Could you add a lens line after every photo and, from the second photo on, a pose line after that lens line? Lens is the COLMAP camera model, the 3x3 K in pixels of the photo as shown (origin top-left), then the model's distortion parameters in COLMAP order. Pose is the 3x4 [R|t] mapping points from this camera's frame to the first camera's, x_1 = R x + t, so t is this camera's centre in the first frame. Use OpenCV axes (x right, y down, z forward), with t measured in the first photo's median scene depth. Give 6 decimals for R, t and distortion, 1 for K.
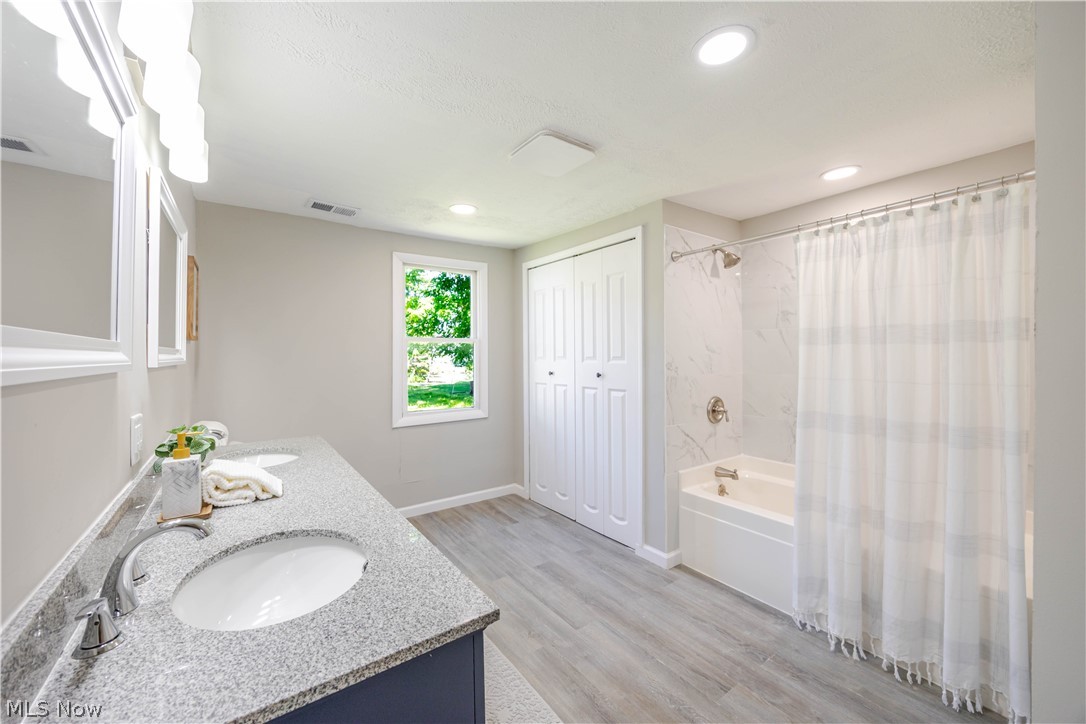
lens RADIAL K [[441.8, 0, 537.8], [0, 441.8, 355.3], [0, 0, 1]] dist [-0.001043, 0.000047]
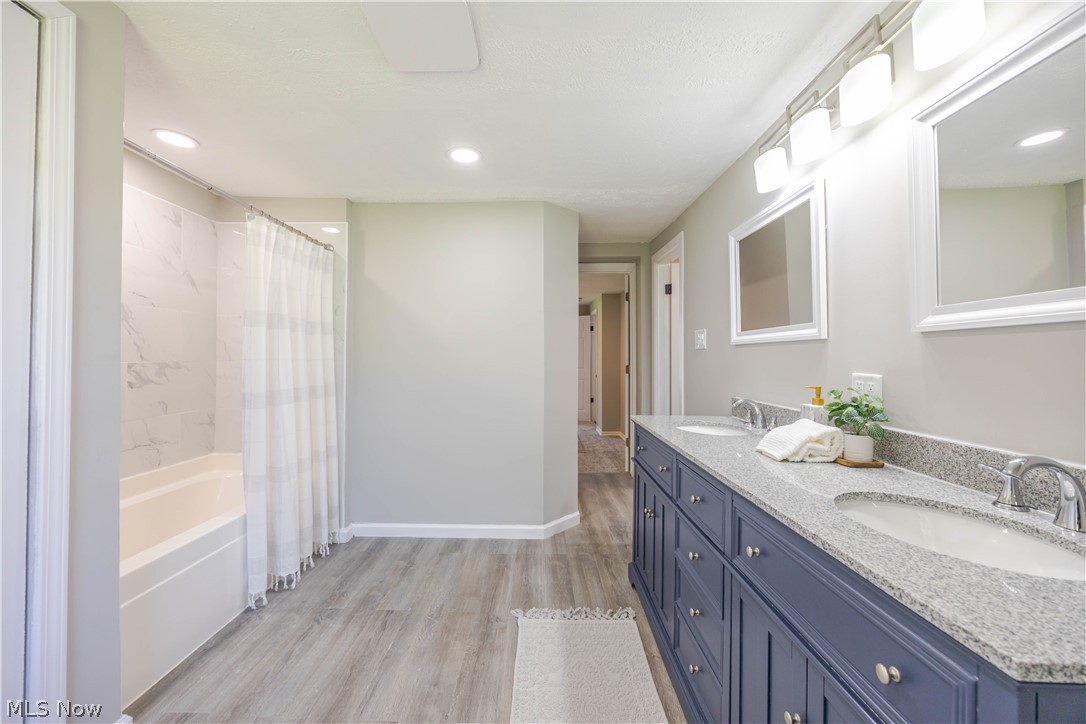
lens RADIAL K [[422.7, 0, 535.1], [0, 422.7, 357.1], [0, 0, 1]] dist [-0.002239, 0.000162]
pose [[-0.813342, 0.006691, 0.581748, -0.507581], [0.003323, 0.999971, -0.006855, 0.055863], [-0.581777, -0.003643, -0.813340, 1.500909]]
